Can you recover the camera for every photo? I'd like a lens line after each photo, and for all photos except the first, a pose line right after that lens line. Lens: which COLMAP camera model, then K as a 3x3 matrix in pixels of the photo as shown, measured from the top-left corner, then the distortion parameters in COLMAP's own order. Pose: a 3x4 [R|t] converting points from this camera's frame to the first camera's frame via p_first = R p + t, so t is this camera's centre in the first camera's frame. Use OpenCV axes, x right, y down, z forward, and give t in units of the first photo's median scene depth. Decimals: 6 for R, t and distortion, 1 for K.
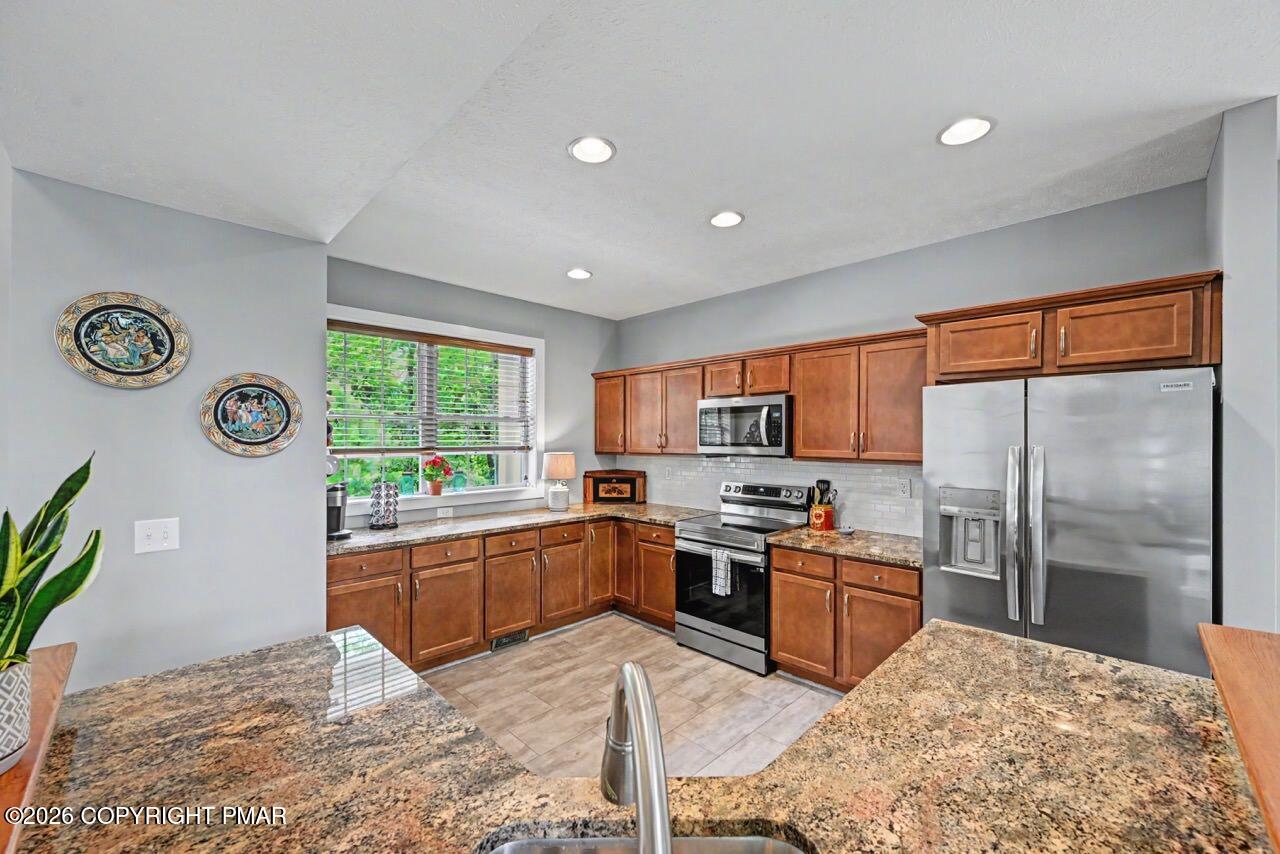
lens RADIAL K [[503.4, 0, 638.0], [0, 503.4, 437.8], [0, 0, 1]] dist [0.000926, 0.000186]
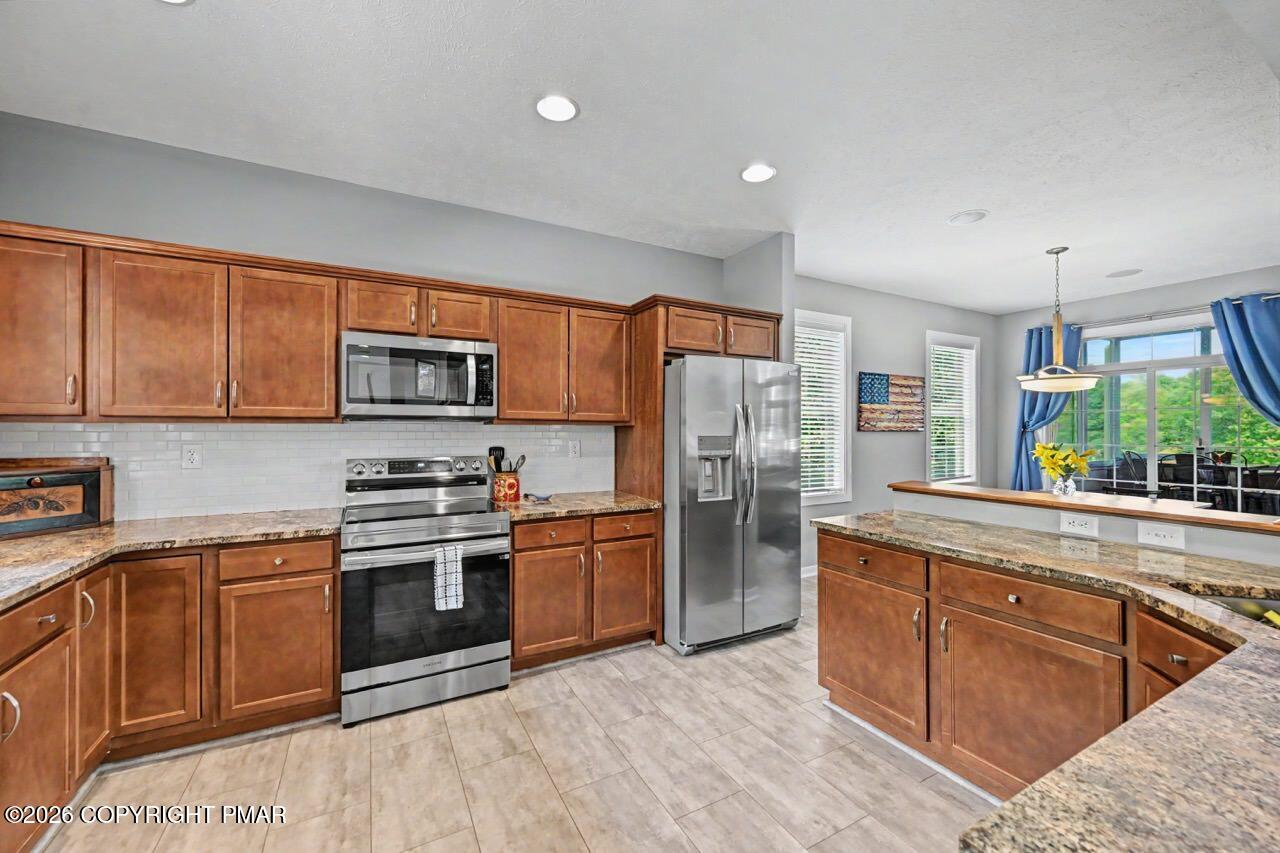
lens RADIAL K [[503.4, 0, 639.3], [0, 503.4, 427.1], [0, 0, 1]] dist [0.000926, 0.000186]
pose [[0.279133, 0.005494, 0.960237, -0.446511], [-0.002125, 0.999985, -0.005103, 0.056512], [-0.960250, -0.000616, 0.279140, 0.541512]]
